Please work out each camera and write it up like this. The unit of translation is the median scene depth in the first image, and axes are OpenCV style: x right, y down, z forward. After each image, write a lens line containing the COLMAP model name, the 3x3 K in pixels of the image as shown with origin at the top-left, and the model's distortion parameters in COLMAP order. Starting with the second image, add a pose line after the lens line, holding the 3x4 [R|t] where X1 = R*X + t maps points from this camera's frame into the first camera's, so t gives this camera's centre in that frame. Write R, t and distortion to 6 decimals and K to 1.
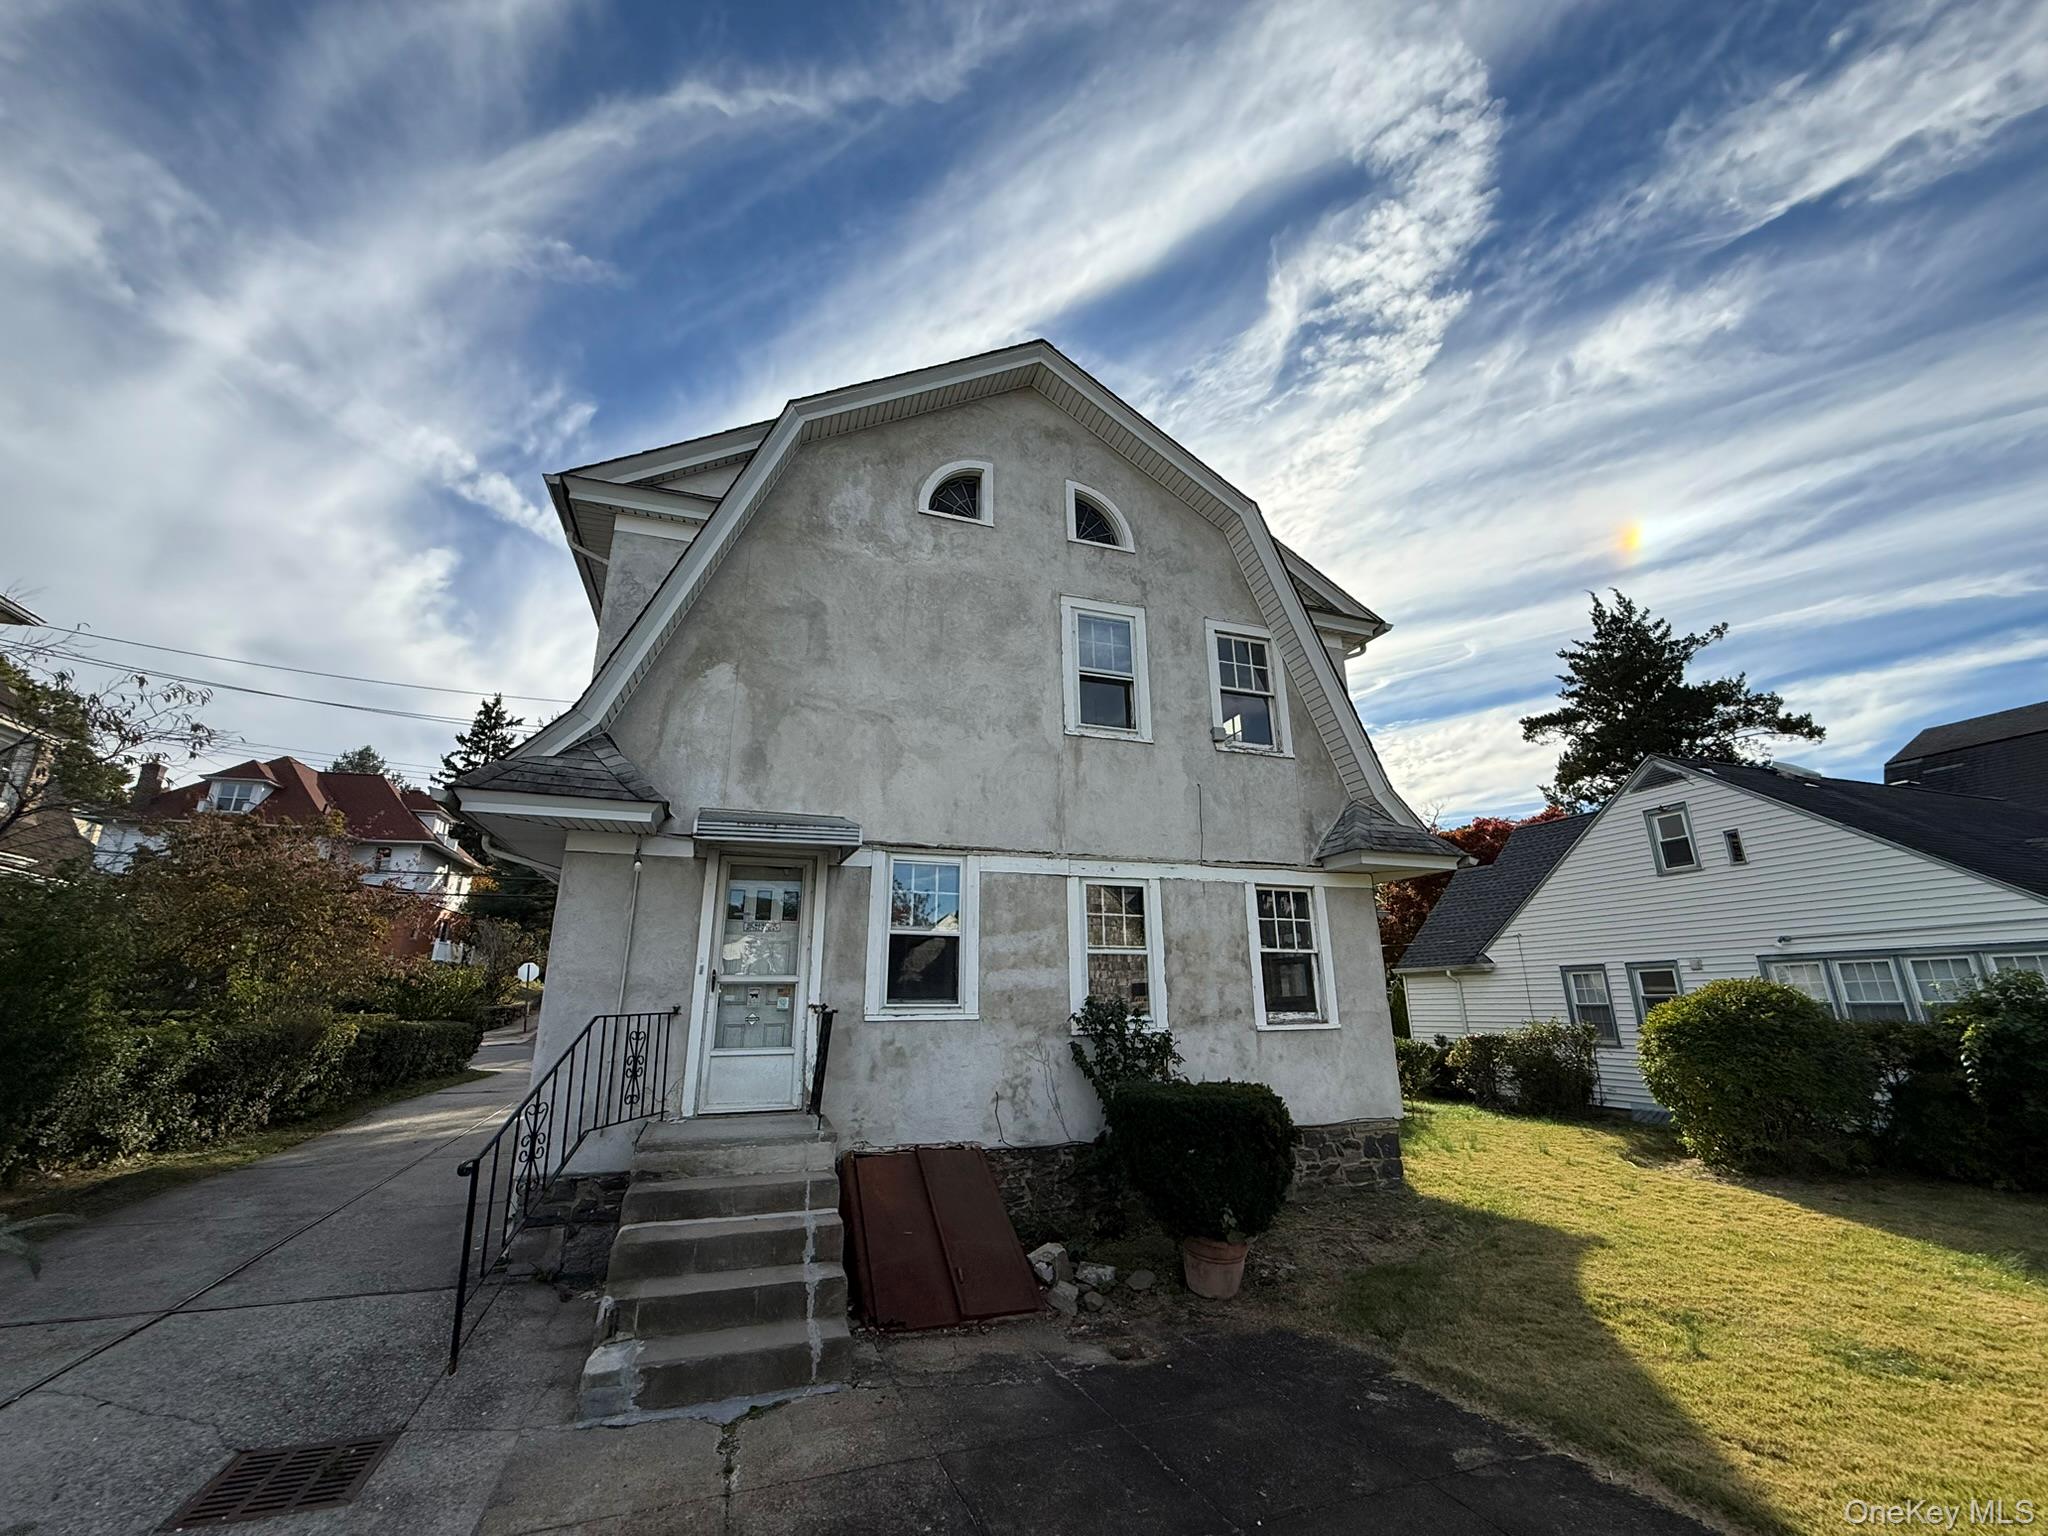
lens RADIAL K [[808.8, 0, 1015.9], [0, 808.8, 770.8], [0, 0, 1]] dist [-0.017285, 0.002537]
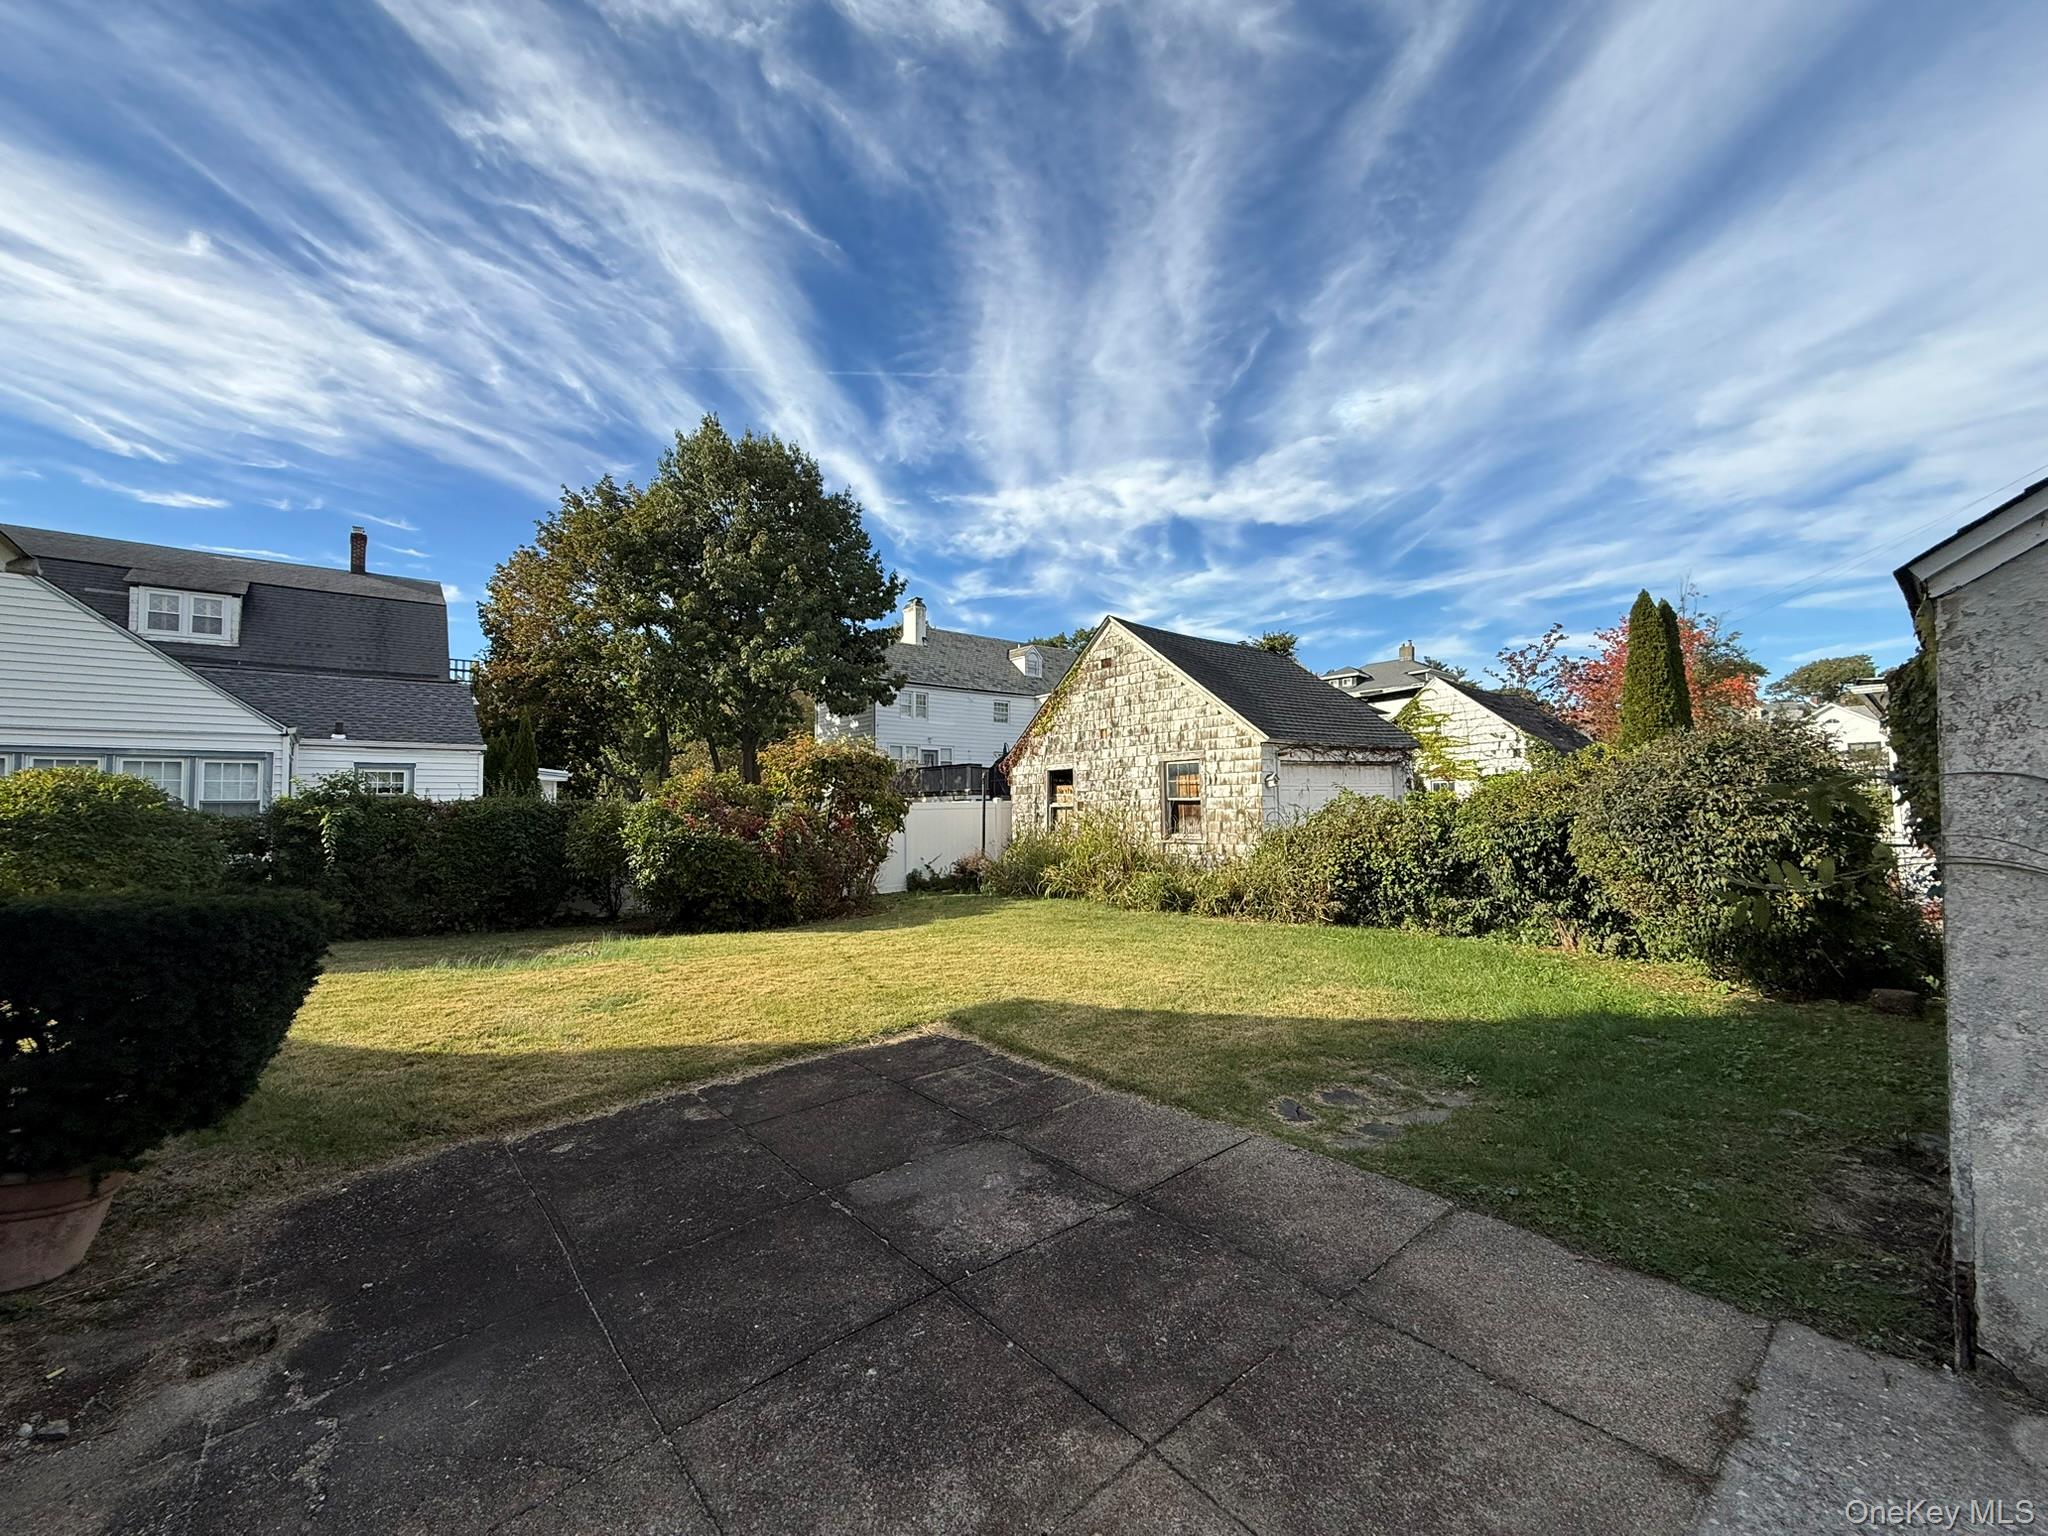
lens RADIAL K [[808.8, 0, 1024.0], [0, 808.8, 768.8], [0, 0, 1]] dist [-0.017285, 0.002537]
pose [[-0.346887, 0.047873, 0.936685, -0.634459], [-0.237996, 0.961516, -0.137280, 0.339920], [-0.907209, -0.270547, -0.322143, 0.904600]]
